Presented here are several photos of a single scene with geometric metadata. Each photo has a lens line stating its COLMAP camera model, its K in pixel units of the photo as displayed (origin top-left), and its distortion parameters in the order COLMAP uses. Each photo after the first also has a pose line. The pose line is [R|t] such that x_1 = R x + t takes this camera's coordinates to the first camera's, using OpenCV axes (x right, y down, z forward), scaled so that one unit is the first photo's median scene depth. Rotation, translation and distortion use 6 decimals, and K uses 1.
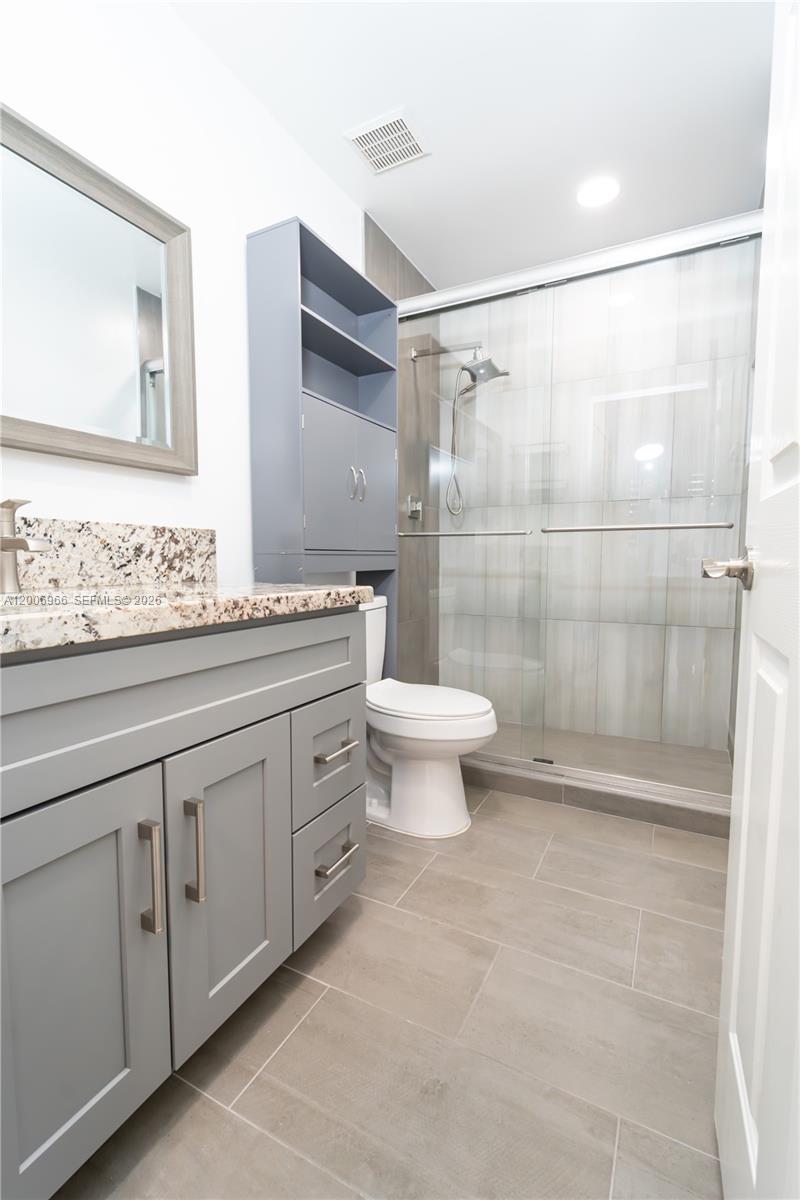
lens RADIAL K [[515.0, 0, 400.0], [0, 515.0, 600.0], [0, 0, 1]] dist [-0.001978, -0.000287]
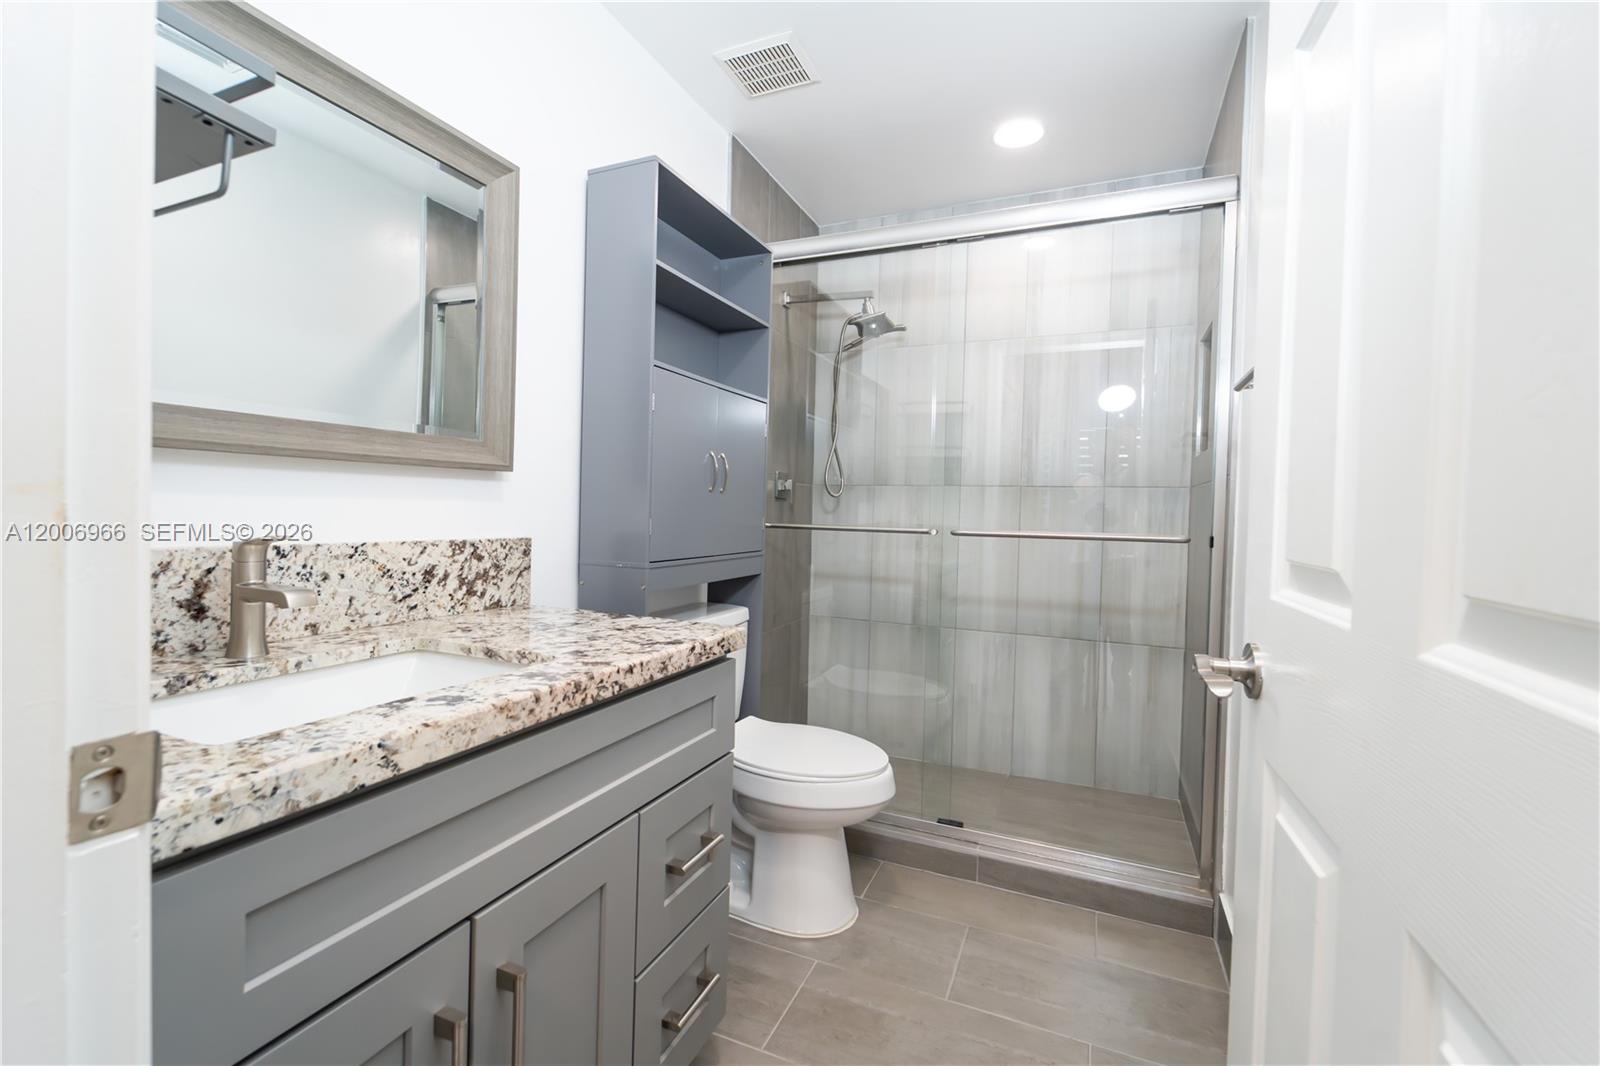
lens RADIAL K [[664.5, 0, 794.1], [0, 664.5, 532.4], [0, 0, 1]] dist [-0.003007, -0.000293]
pose [[0.997717, 0.012002, 0.066464, -0.044628], [-0.007499, 0.997685, -0.067594, -0.091042], [-0.067121, 0.066941, 0.995497, 0.007779]]
